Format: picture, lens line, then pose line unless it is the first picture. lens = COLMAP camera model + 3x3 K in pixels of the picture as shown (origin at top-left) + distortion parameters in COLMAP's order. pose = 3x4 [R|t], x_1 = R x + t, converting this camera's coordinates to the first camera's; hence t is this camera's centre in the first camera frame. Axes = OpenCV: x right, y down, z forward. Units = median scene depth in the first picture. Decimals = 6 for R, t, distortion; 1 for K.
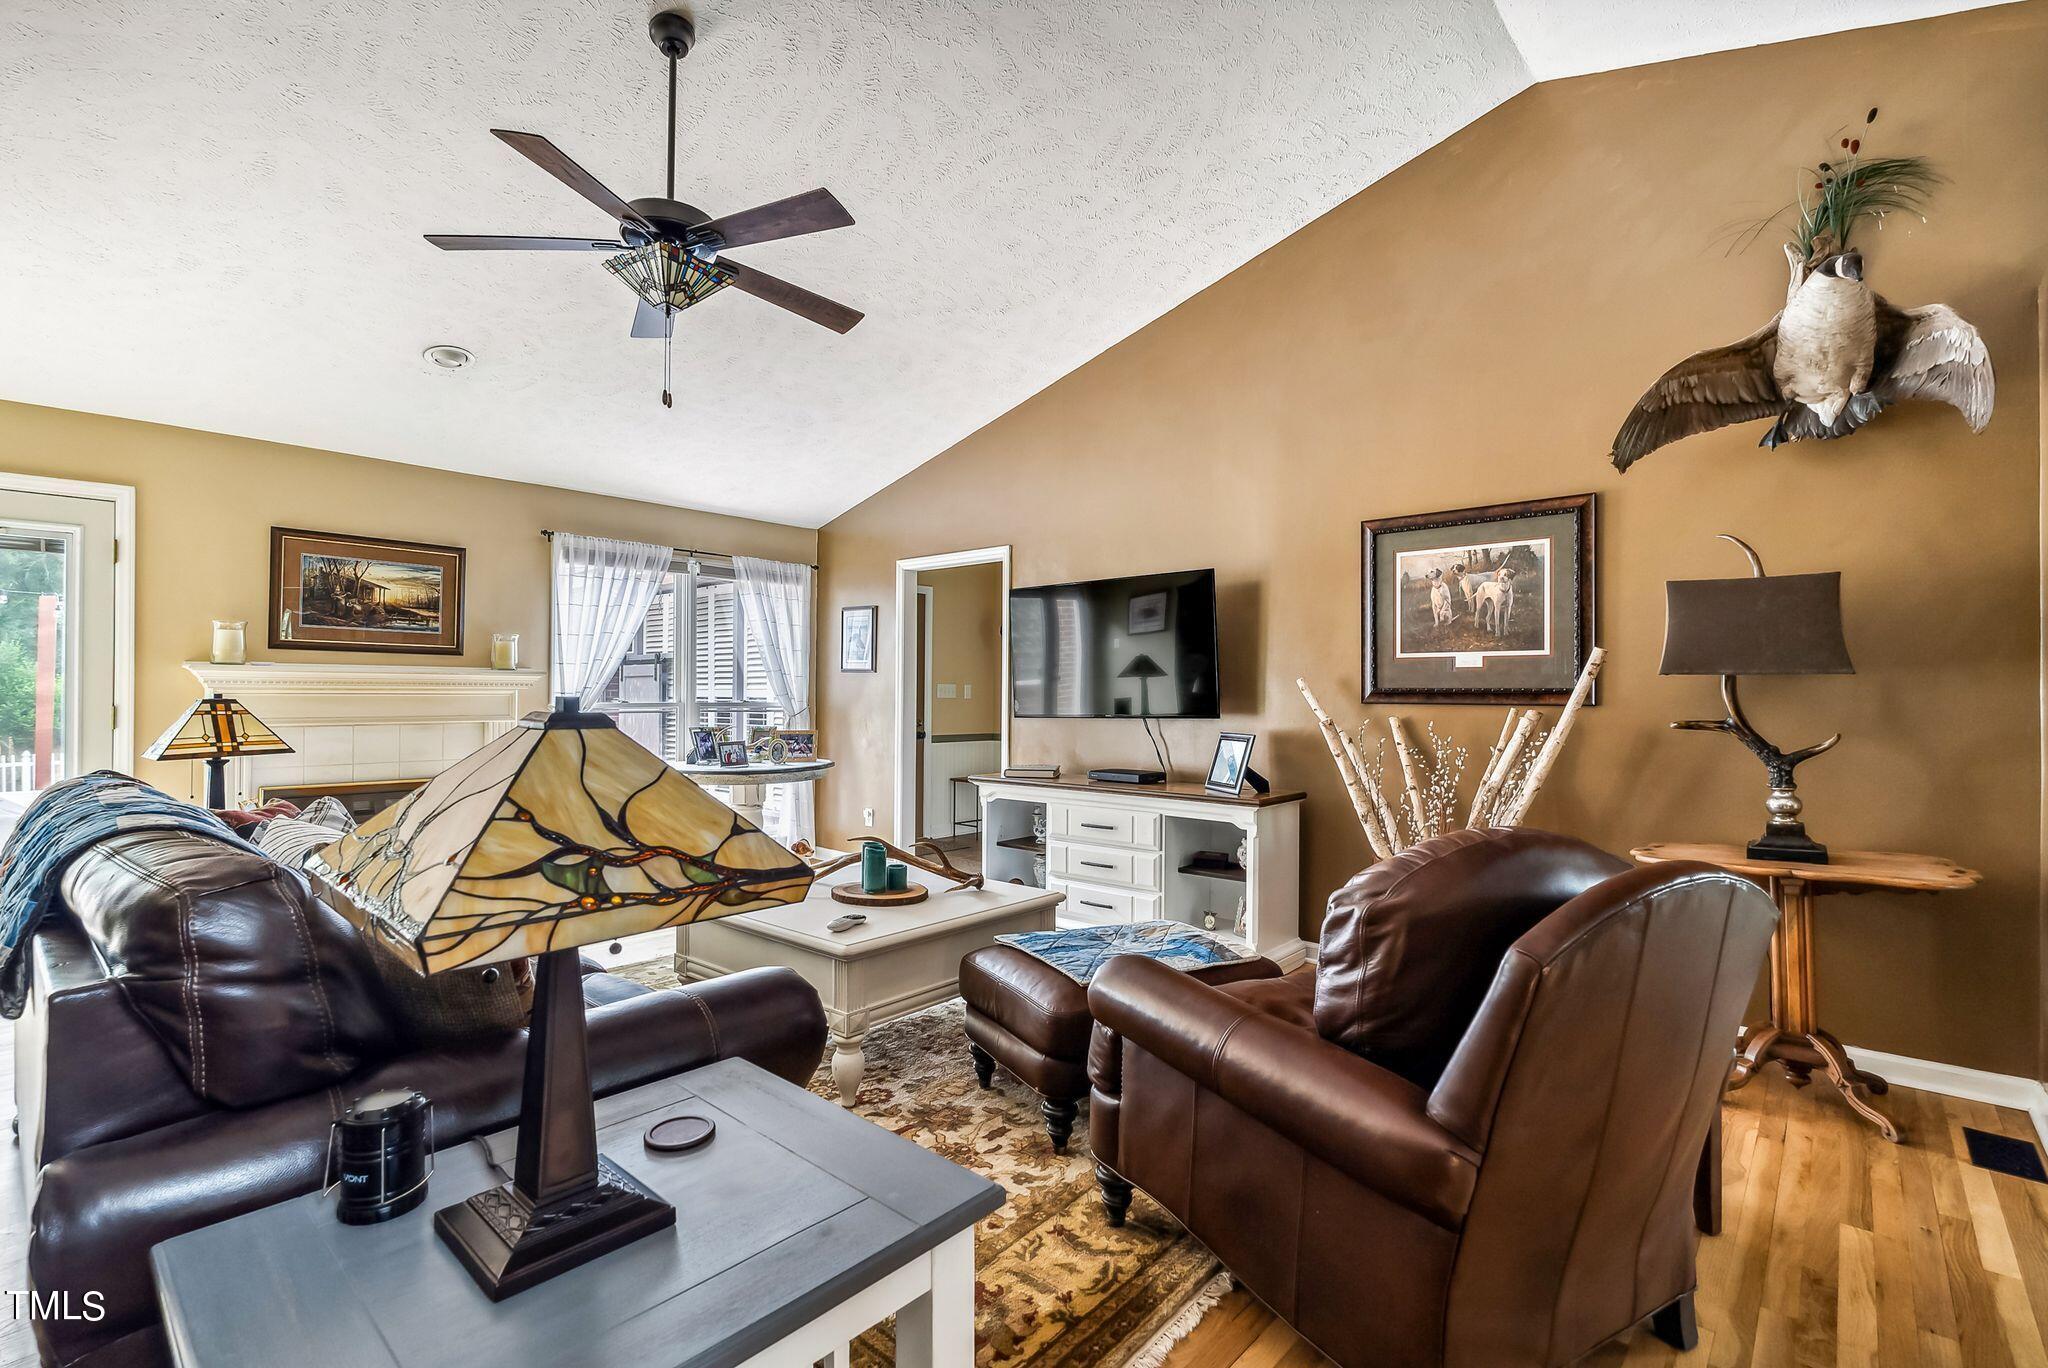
lens RADIAL K [[912.4, 0, 1024.1], [0, 912.4, 686.8], [0, 0, 1]] dist [-0.000450, -0.000071]
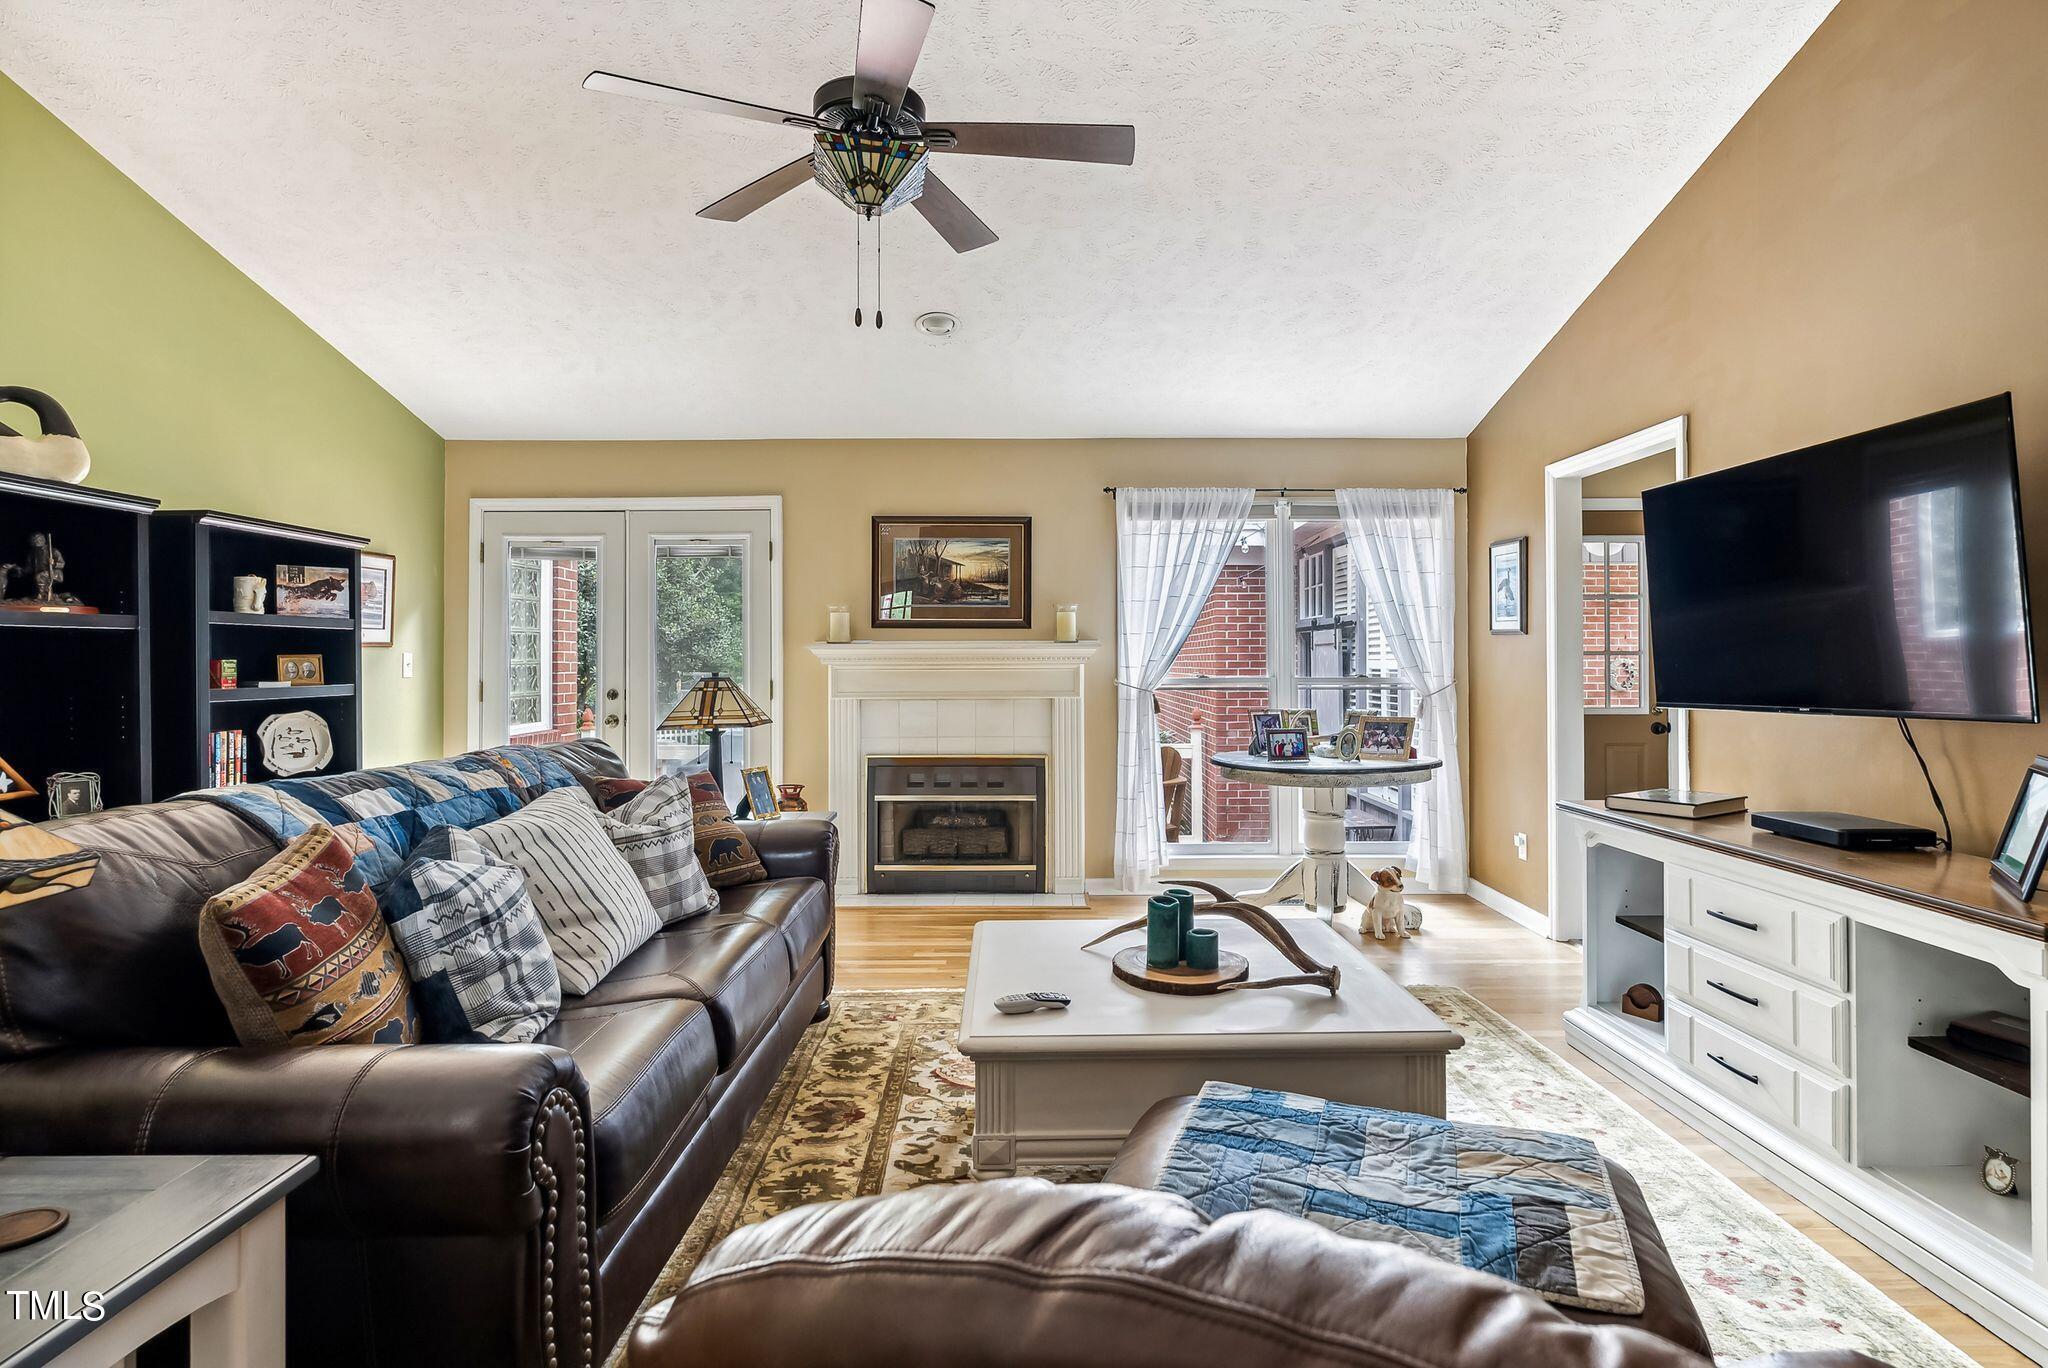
lens RADIAL K [[1076.4, 0, 1035.0], [0, 1076.4, 645.2], [0, 0, 1]] dist [-0.004246, -0.000030]
pose [[0.680303, -0.017011, -0.732734, 0.223347], [0.011800, 0.999855, -0.012256, -0.002802], [0.732836, -0.000309, 0.680405, 0.236996]]
